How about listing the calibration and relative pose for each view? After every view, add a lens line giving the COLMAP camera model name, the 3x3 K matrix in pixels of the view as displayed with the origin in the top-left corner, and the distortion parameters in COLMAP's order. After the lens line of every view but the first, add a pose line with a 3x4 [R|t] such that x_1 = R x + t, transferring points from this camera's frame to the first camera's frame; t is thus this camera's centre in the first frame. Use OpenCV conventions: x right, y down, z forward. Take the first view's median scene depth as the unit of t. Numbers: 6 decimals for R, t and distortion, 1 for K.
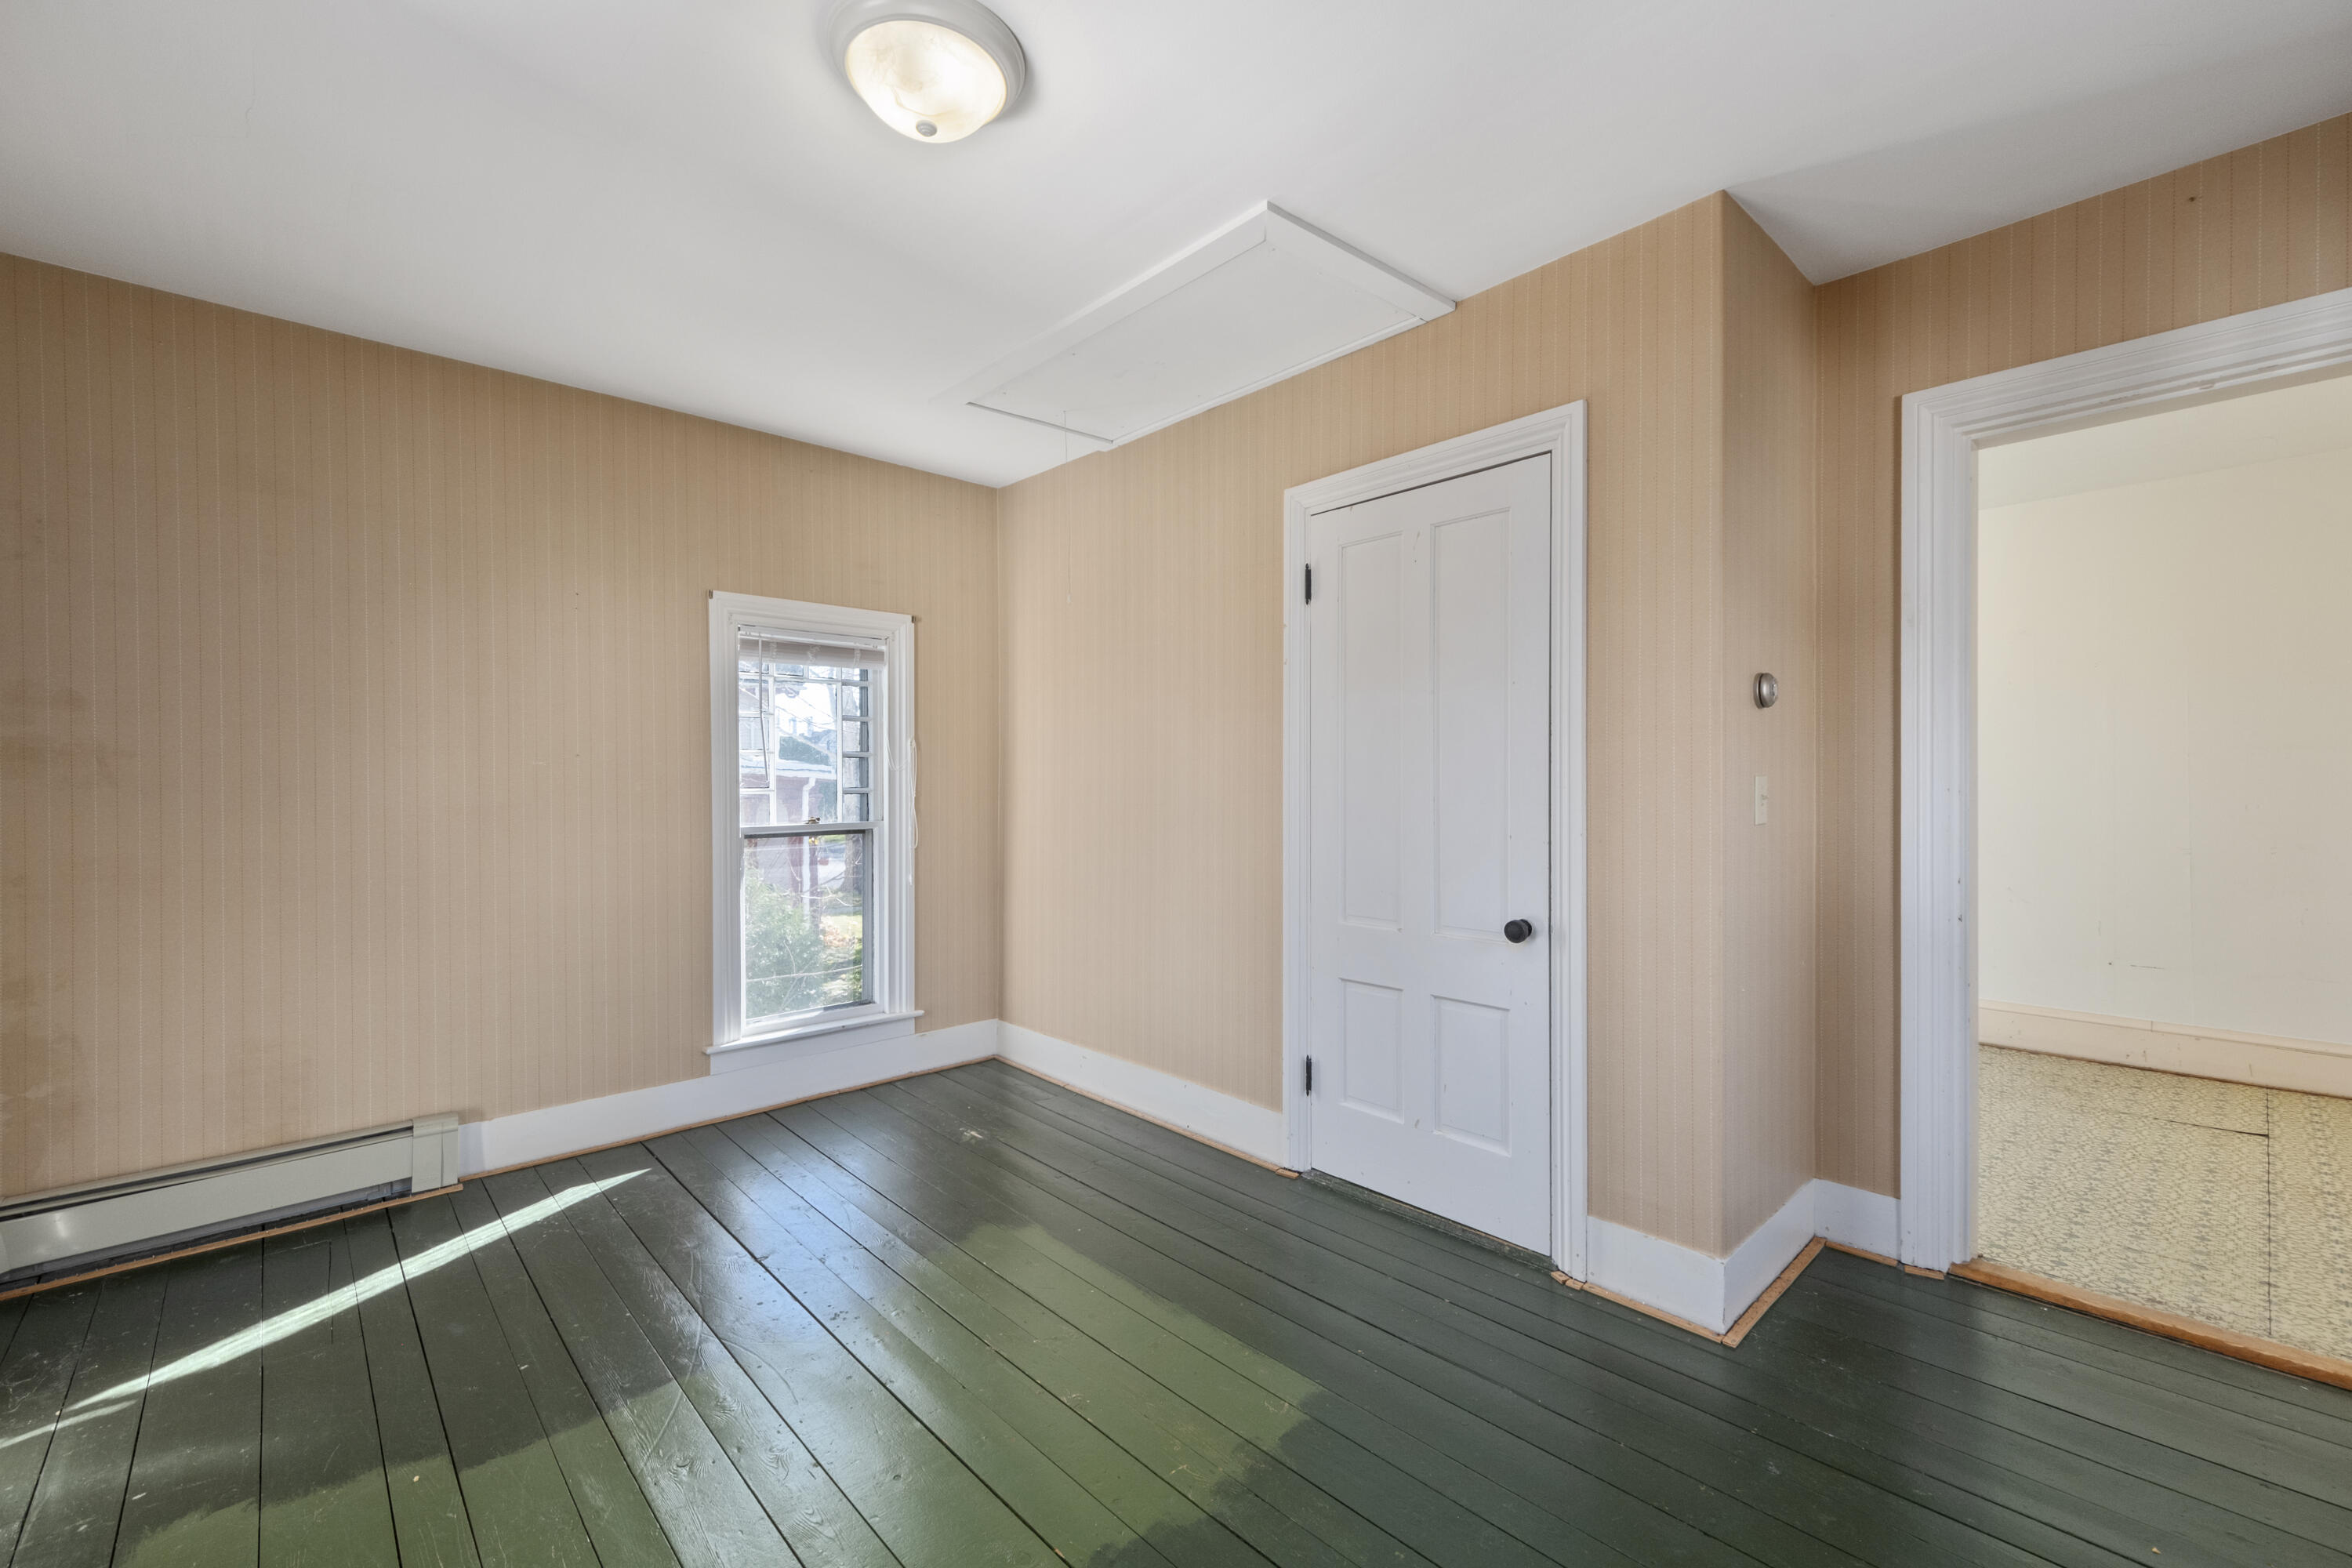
lens RADIAL K [[975.0, 0, 1176.0], [0, 975.0, 784.0], [0, 0, 1]] dist [-0.000011, 0.000022]
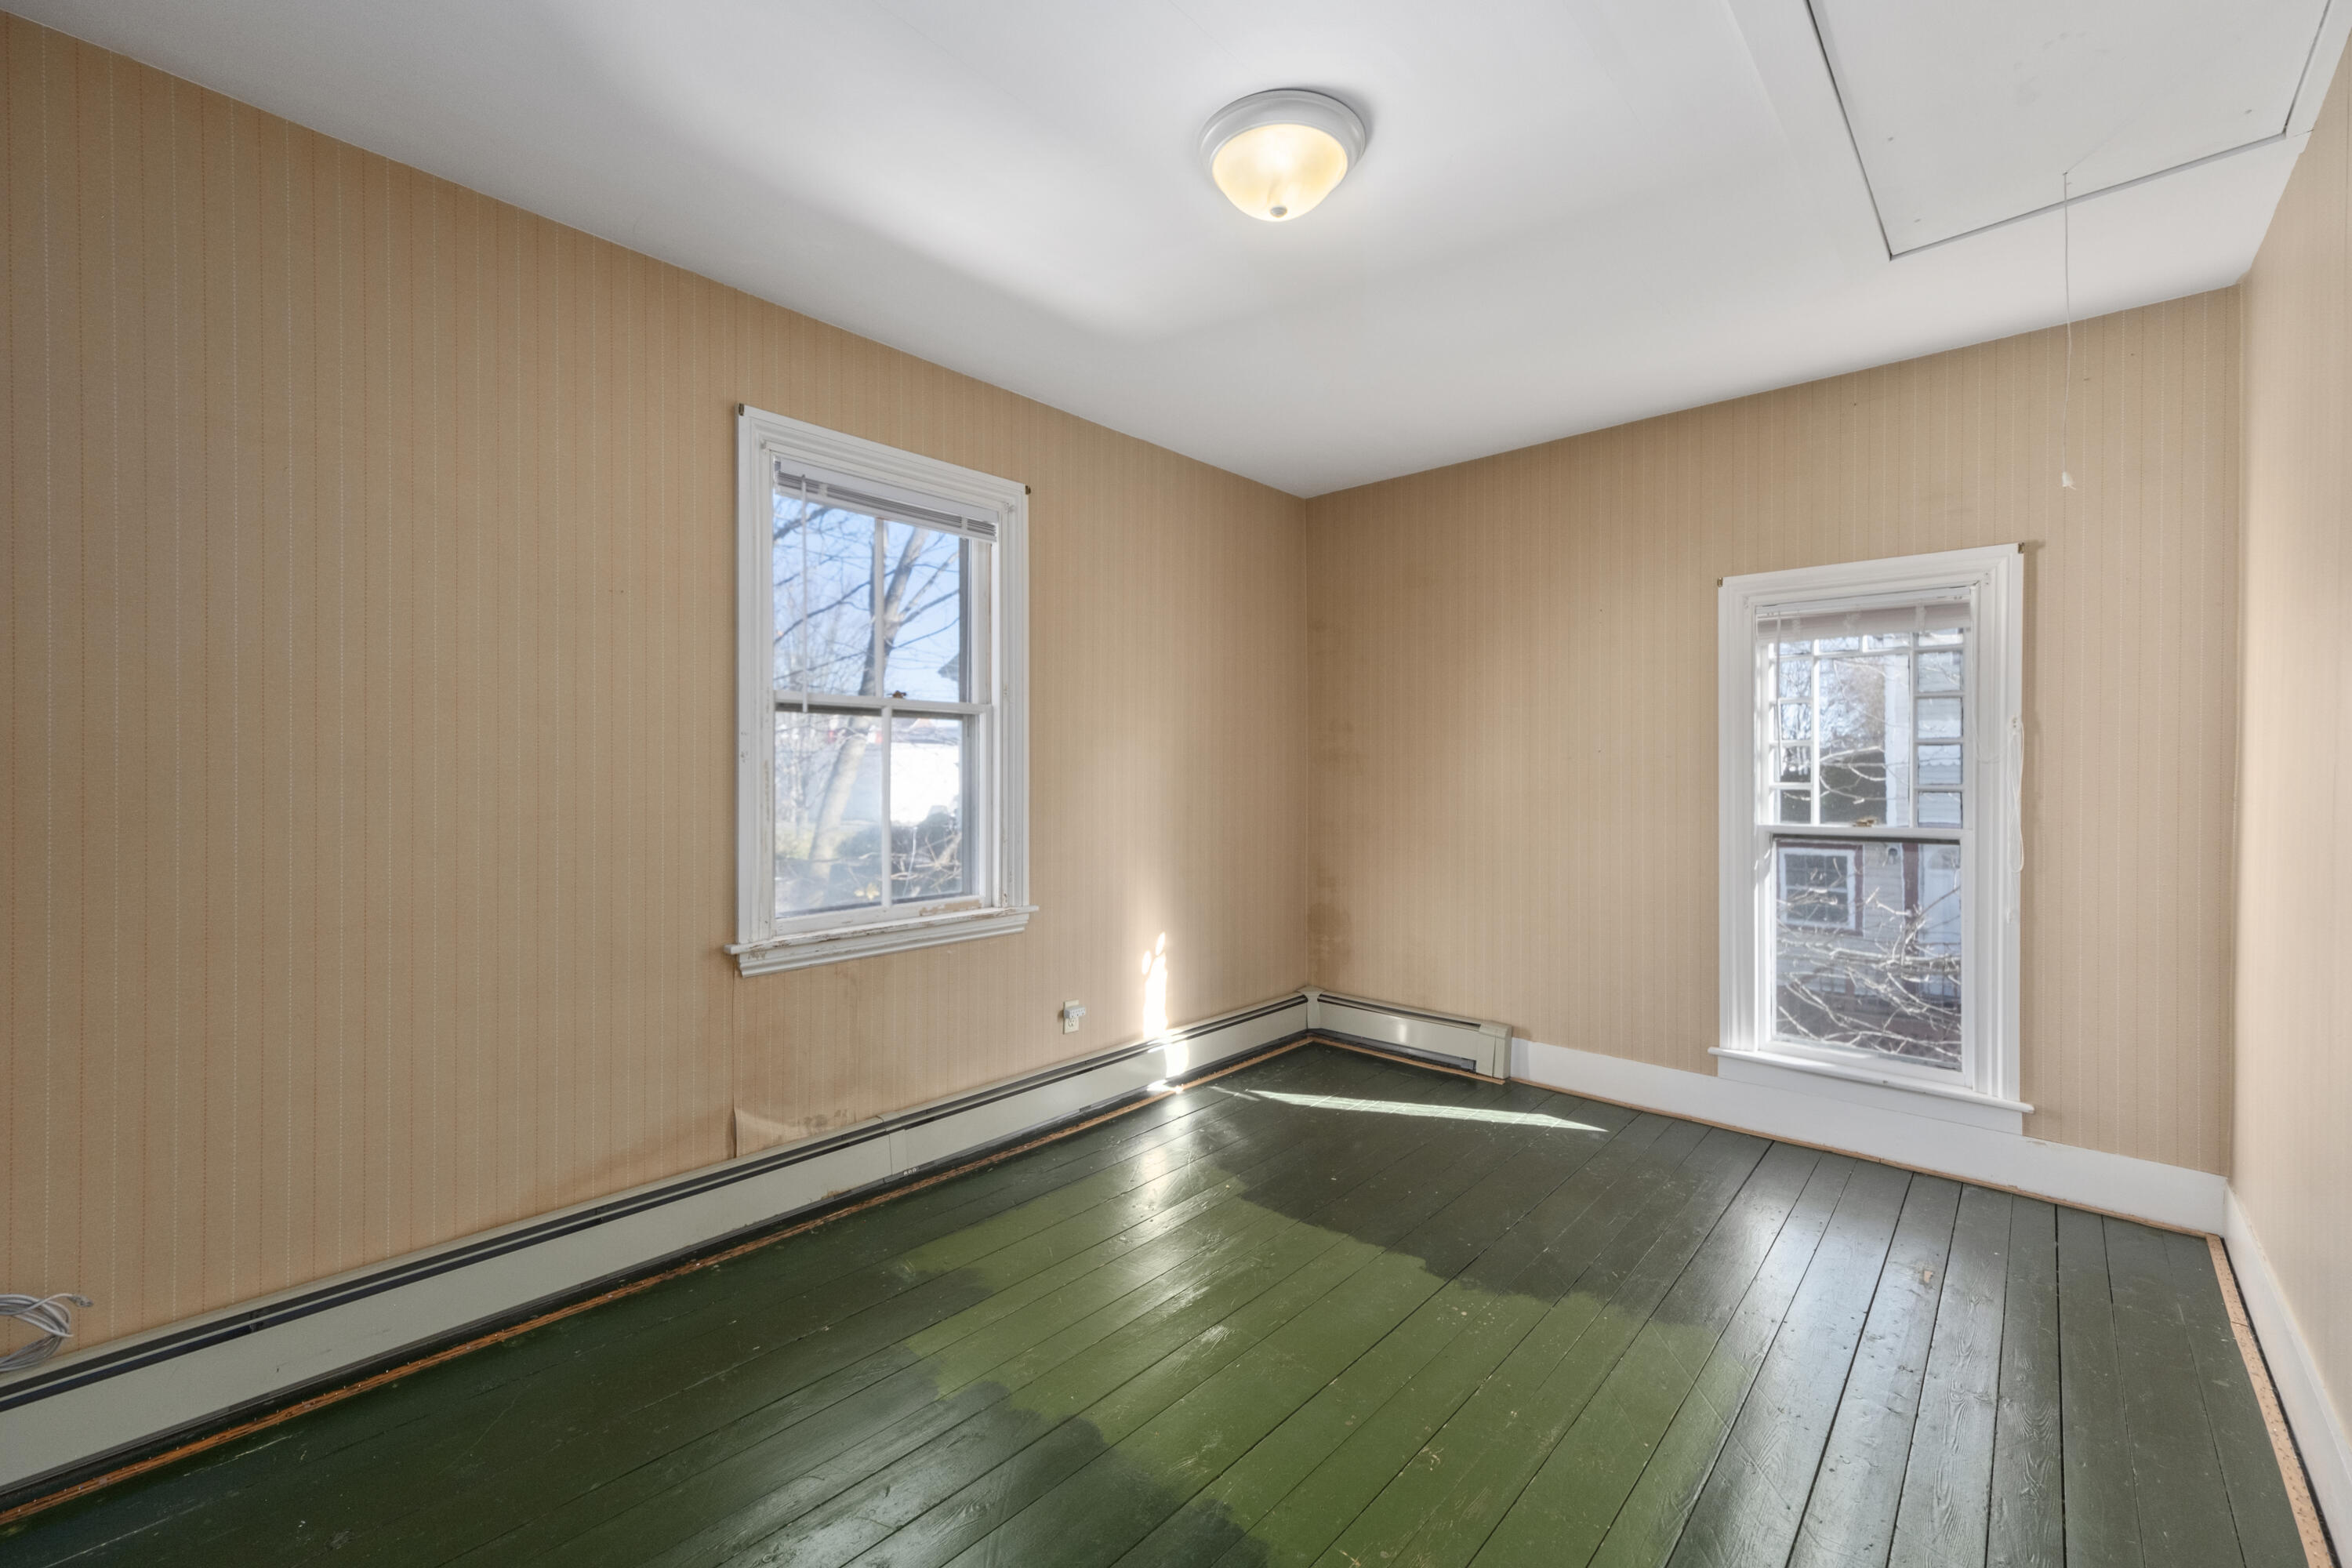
lens RADIAL K [[945.2, 0, 1176.0], [0, 945.2, 784.0], [0, 0, 1]] dist [0.000983, 0.000156]
pose [[0.079815, 0.019991, -0.996609, 0.419193], [-0.005014, 0.999794, 0.019653, -0.010060], [0.996797, 0.003429, 0.079899, 0.388097]]
